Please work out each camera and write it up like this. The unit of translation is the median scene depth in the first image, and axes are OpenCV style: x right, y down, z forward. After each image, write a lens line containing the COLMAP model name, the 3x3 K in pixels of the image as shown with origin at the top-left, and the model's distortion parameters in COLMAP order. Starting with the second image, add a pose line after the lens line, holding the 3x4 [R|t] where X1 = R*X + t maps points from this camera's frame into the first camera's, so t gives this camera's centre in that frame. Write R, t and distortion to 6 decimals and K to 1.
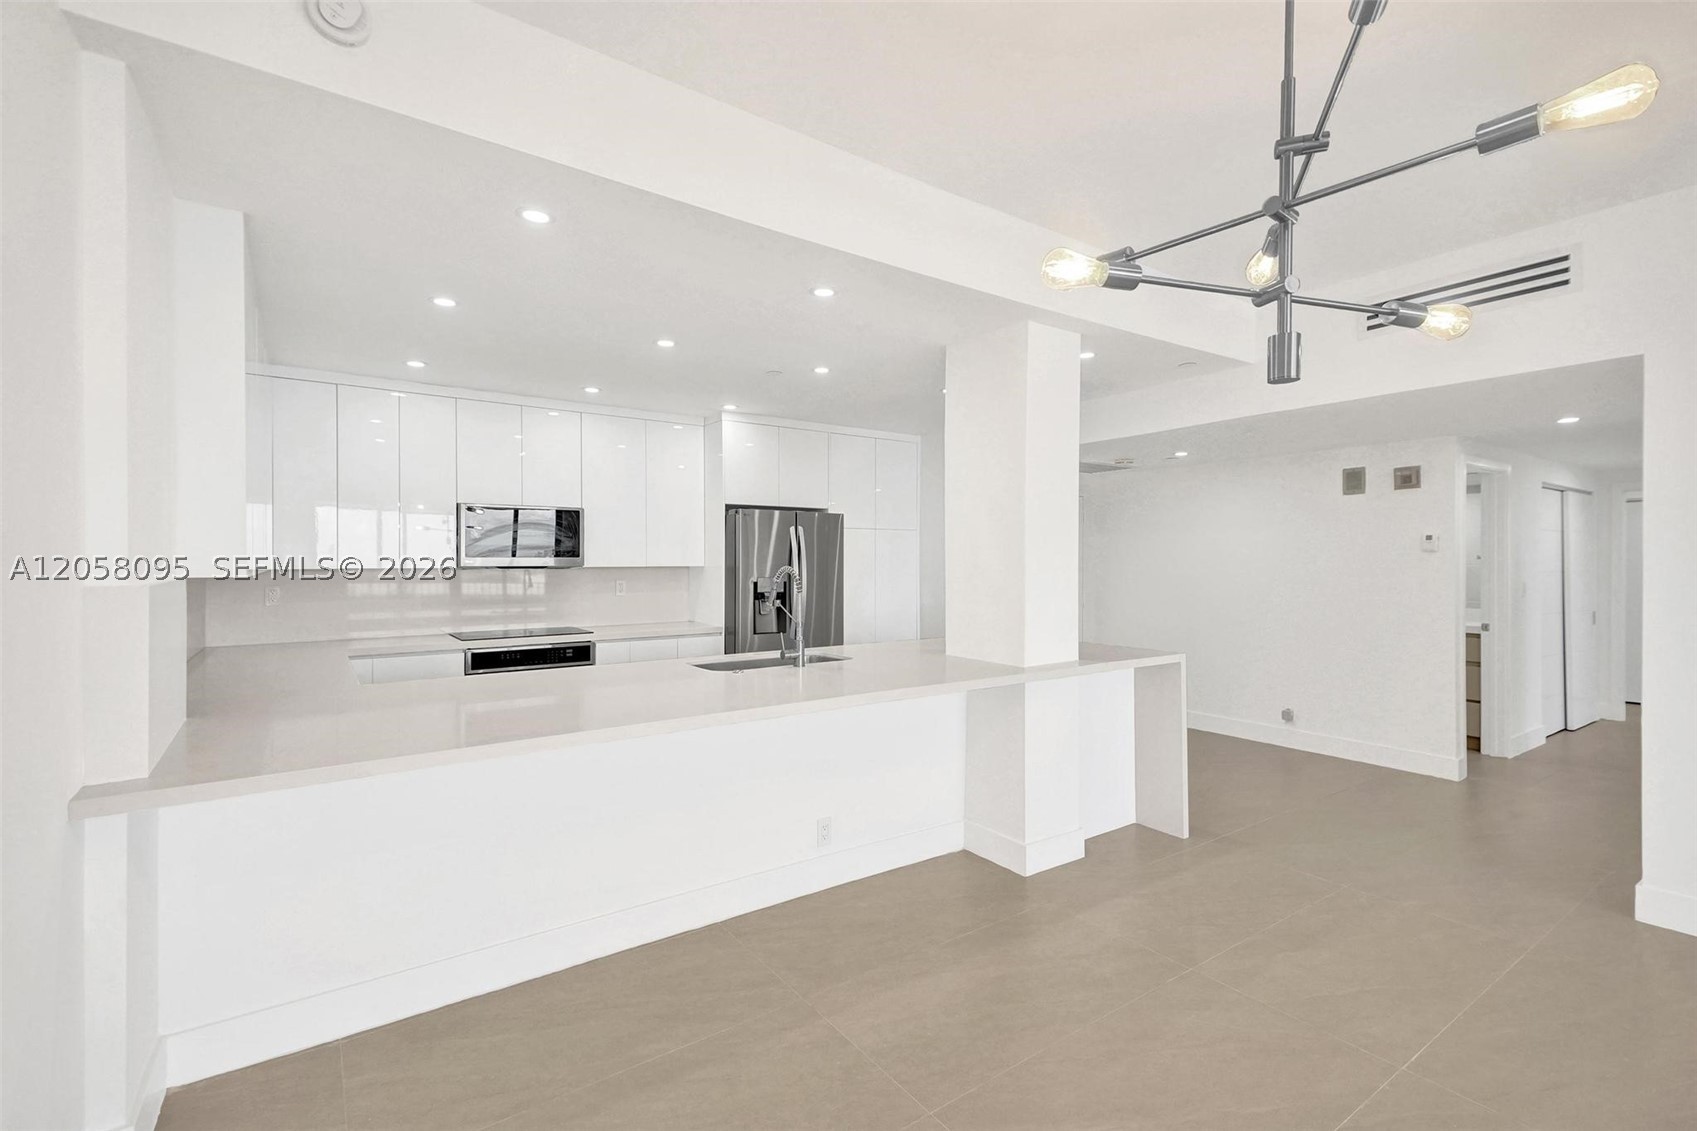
lens RADIAL K [[754.2, 0, 819.5], [0, 754.2, 571.2], [0, 0, 1]] dist [-0.001357, -0.000033]
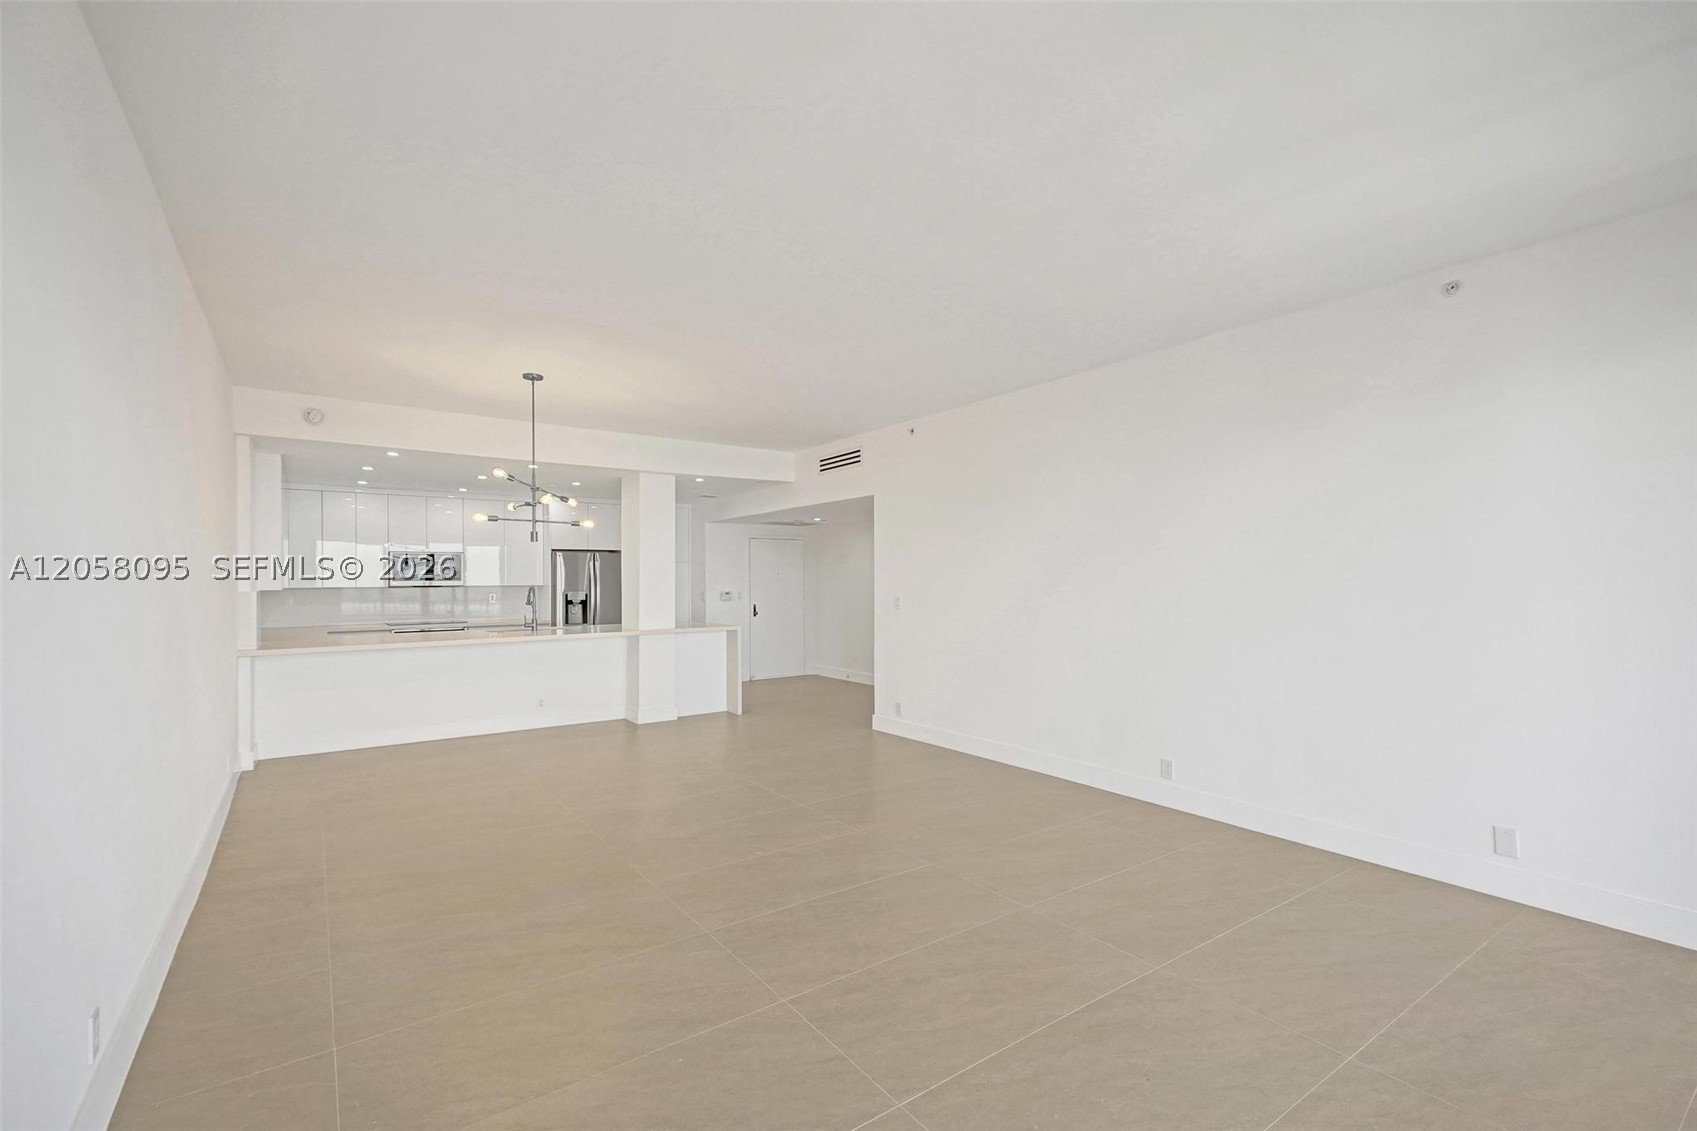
lens RADIAL K [[745.7, 0, 843.2], [0, 745.7, 569.6], [0, 0, 1]] dist [0.017308, -0.000051]
pose [[0.999620, -0.007186, 0.026612, 0.707972], [0.007854, 0.999654, -0.025089, 0.007782], [-0.026423, 0.025288, 0.999331, -1.049886]]
